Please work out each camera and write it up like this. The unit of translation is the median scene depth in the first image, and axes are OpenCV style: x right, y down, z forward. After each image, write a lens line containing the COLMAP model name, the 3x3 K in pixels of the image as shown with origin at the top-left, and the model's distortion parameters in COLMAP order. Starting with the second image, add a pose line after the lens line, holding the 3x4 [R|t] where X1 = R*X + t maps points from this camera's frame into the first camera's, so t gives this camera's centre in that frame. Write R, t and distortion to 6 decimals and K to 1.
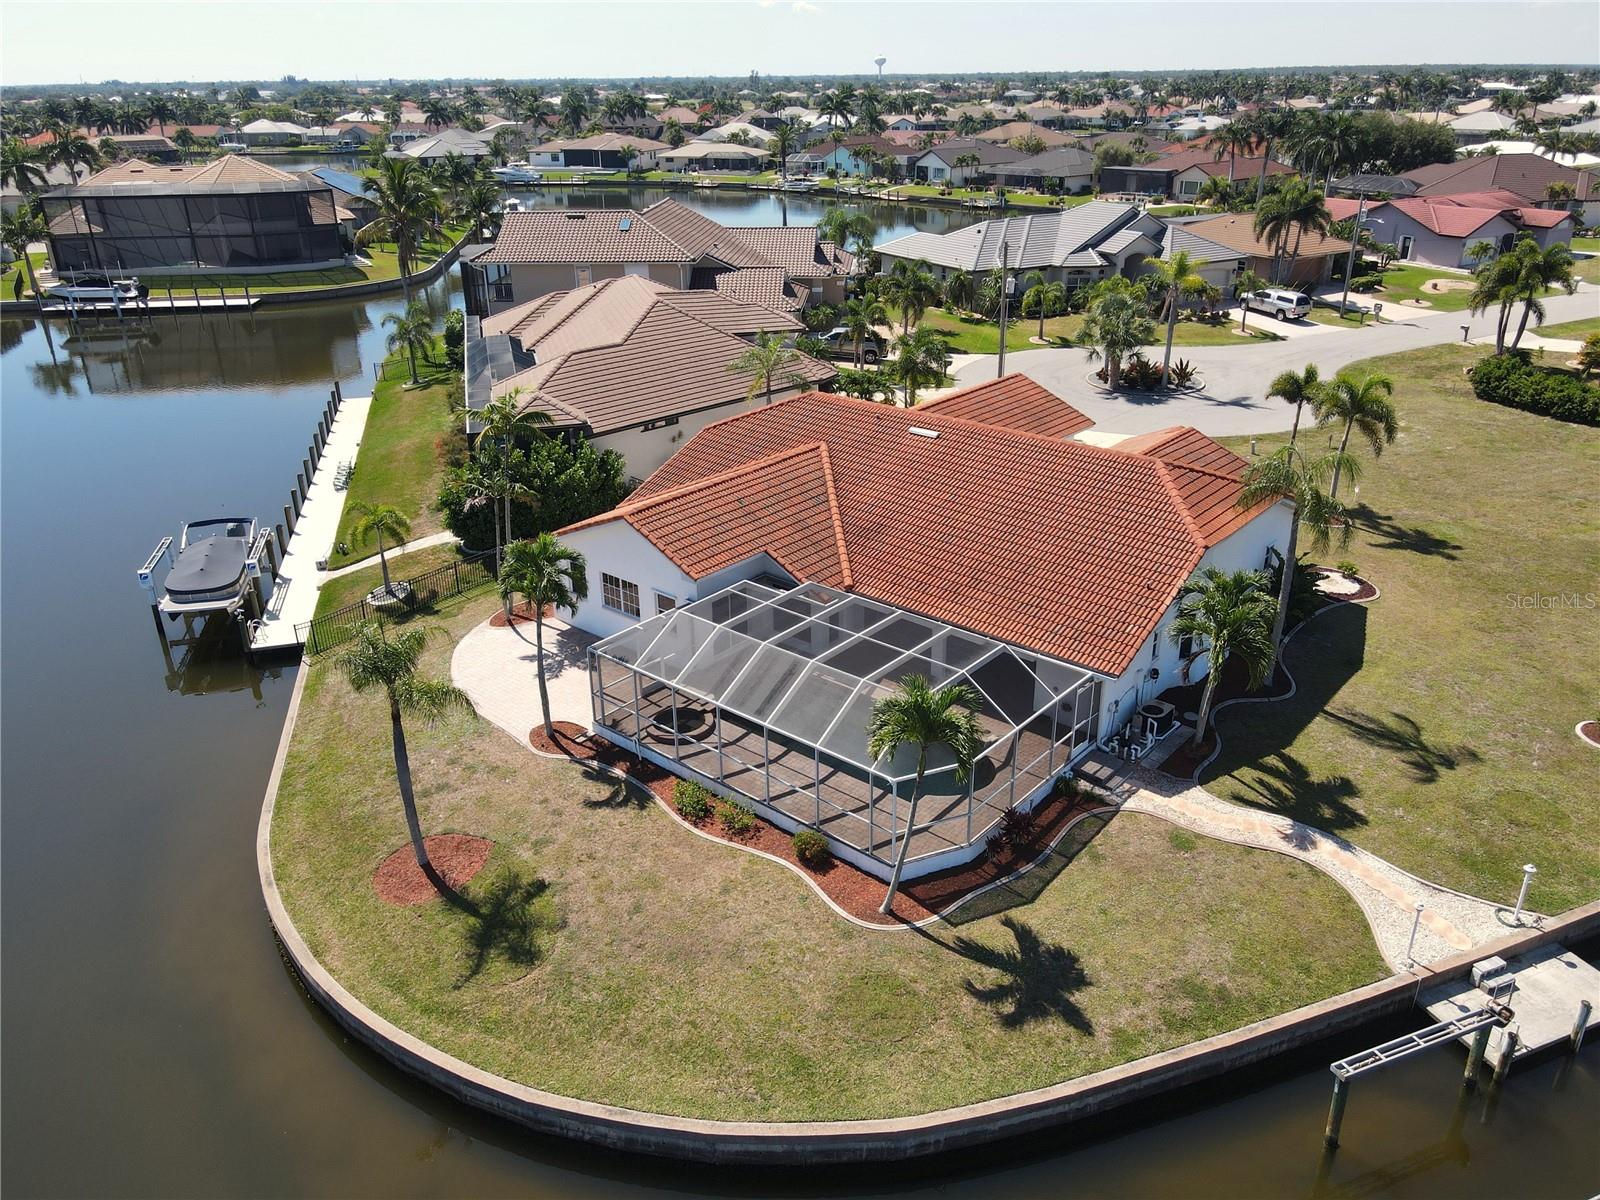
lens RADIAL K [[1178.5, 0, 796.0], [0, 1178.5, 599.3], [0, 0, 1]] dist [-0.011072, 0.043543]
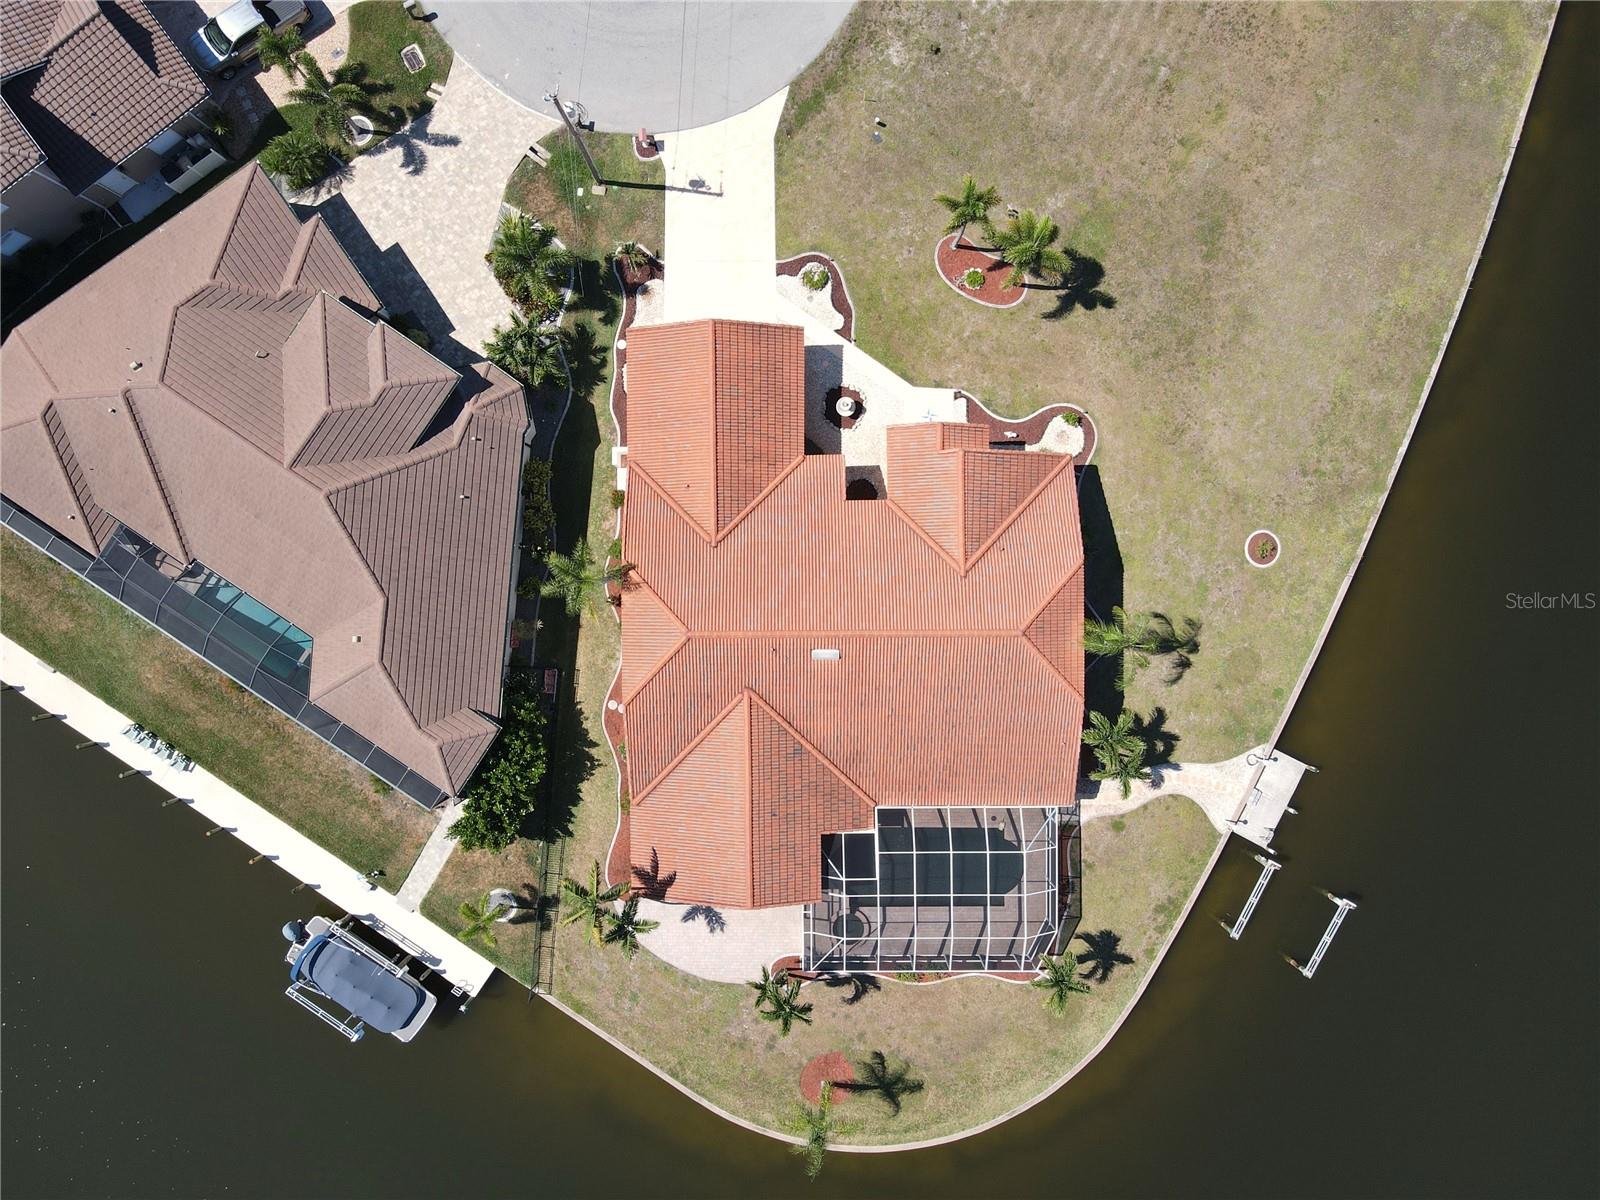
lens RADIAL K [[1178.5, 0, 796.0], [0, 1178.5, 599.3], [0, 0, 1]] dist [-0.011072, 0.043543]
pose [[0.752585, -0.658488, -0.003040, 0.157069], [0.266916, 0.300831, 0.915563, -1.575194], [-0.601973, -0.689851, 0.402162, 0.692553]]
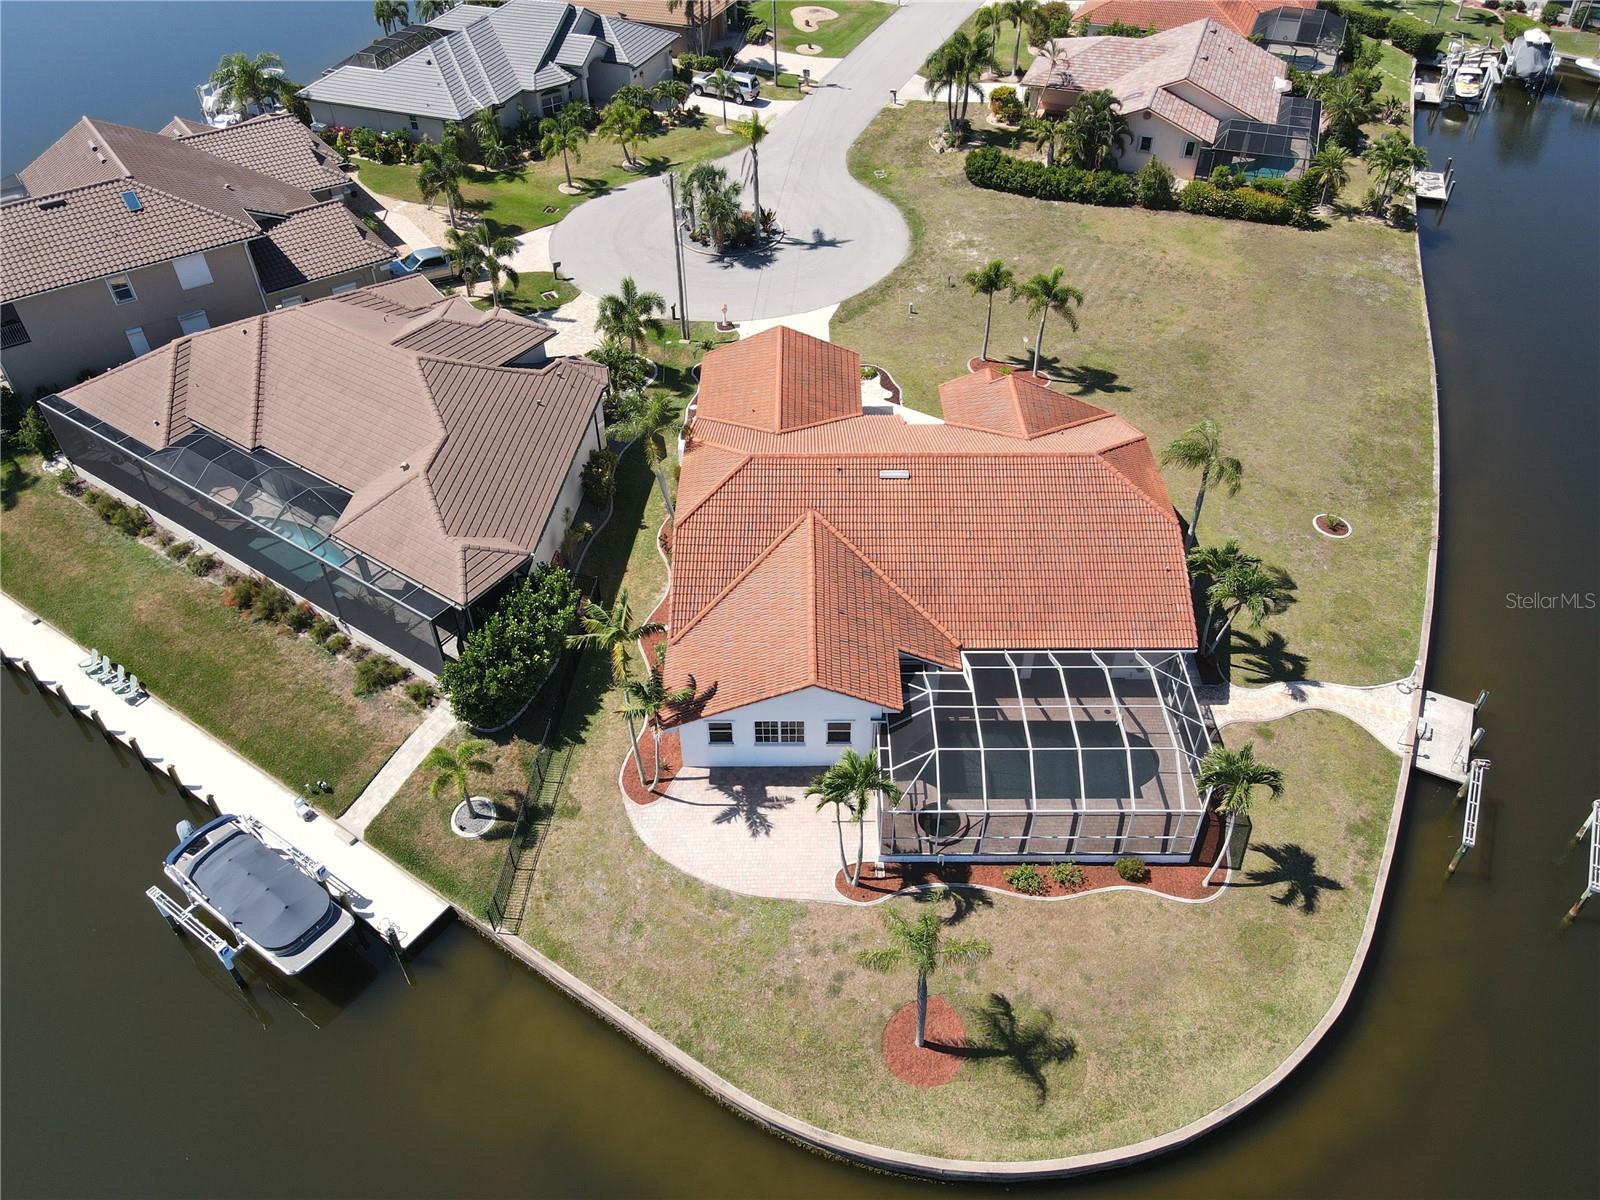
lens RADIAL K [[1178.5, 0, 796.0], [0, 1178.5, 599.3], [0, 0, 1]] dist [-0.011072, 0.043543]
pose [[0.760174, -0.429733, 0.487303, -0.713247], [0.263065, 0.889368, 0.373927, -0.601582], [-0.594081, -0.156057, 0.789123, 0.148283]]
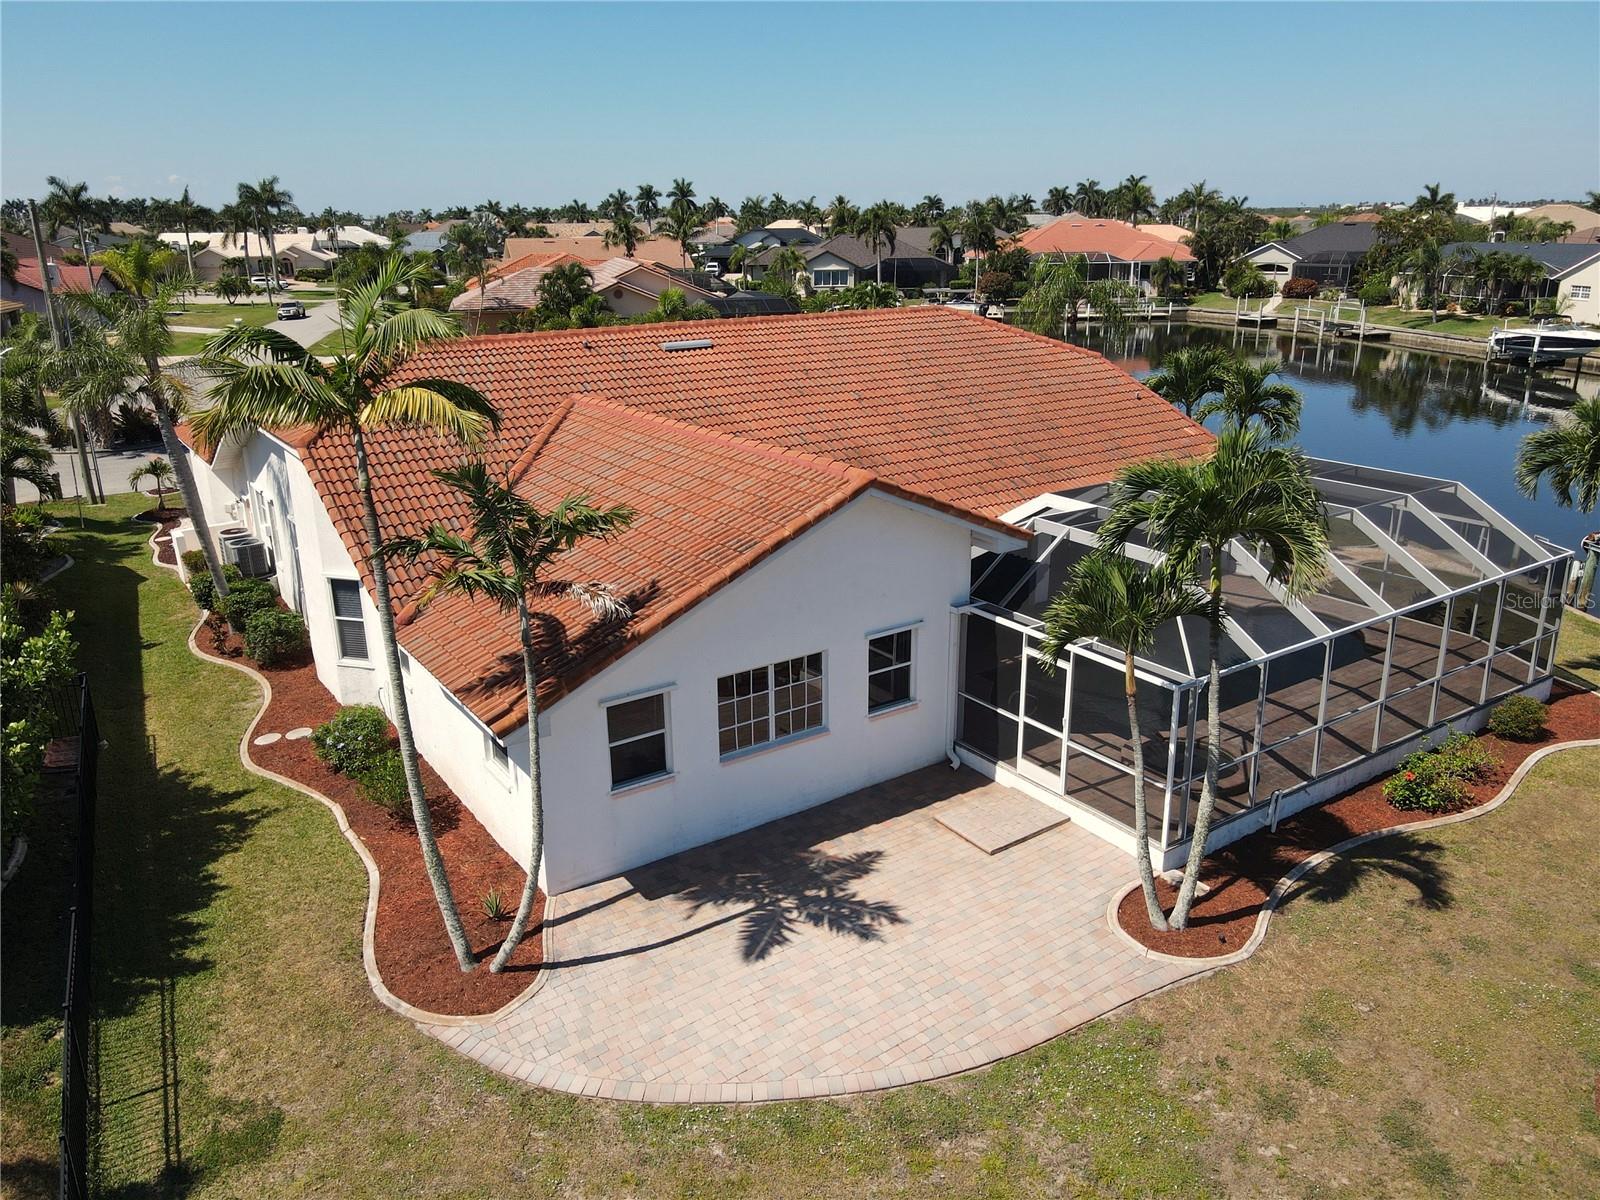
lens RADIAL K [[1178.5, 0, 796.0], [0, 1178.5, 599.3], [0, 0, 1]] dist [-0.011072, 0.043543]
pose [[0.256955, -0.291552, 0.921397, -0.615842], [0.400449, 0.899830, 0.173052, -0.126086], [-0.879554, 0.324506, 0.347967, 0.941847]]
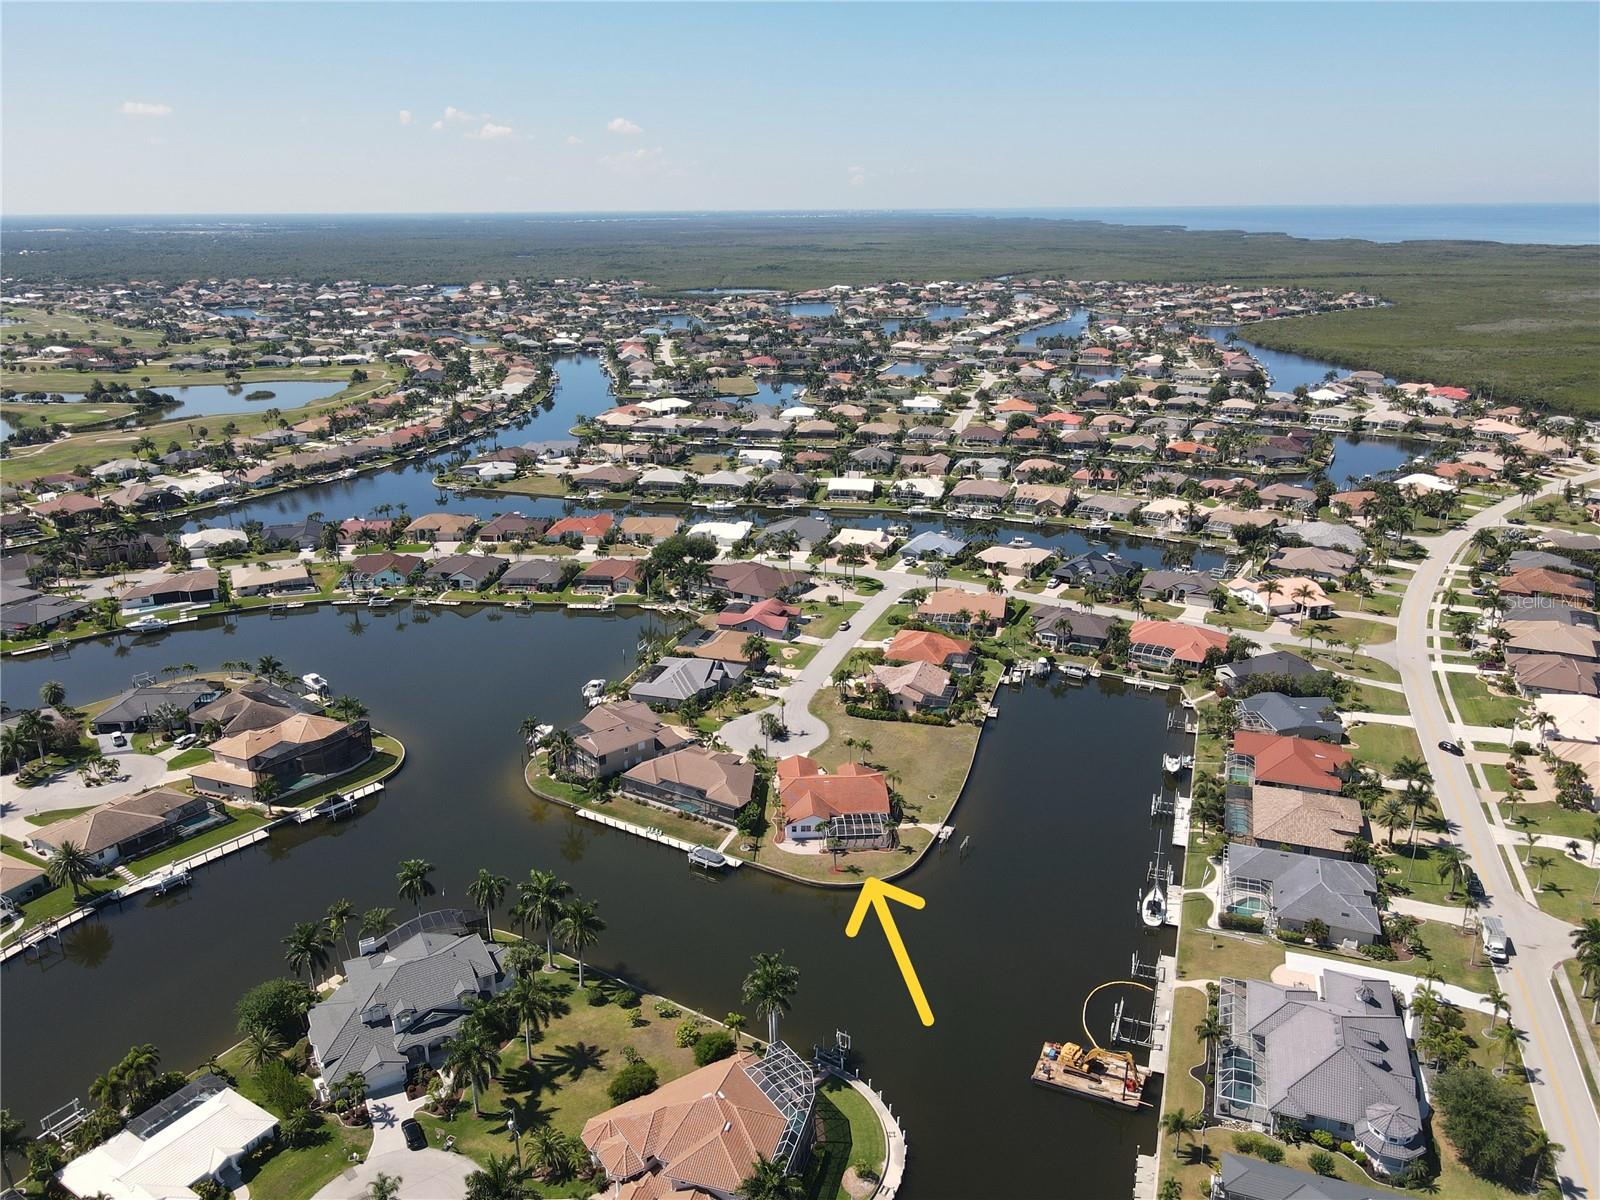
lens RADIAL K [[1178.5, 0, 796.0], [0, 1178.5, 599.3], [0, 0, 1]] dist [-0.011072, 0.043543]
pose [[0.720804, -0.214201, 0.659211, -4.145180], [0.279612, 0.960093, 0.006231, -1.249086], [-0.634238, 0.179832, 0.751932, -3.843924]]
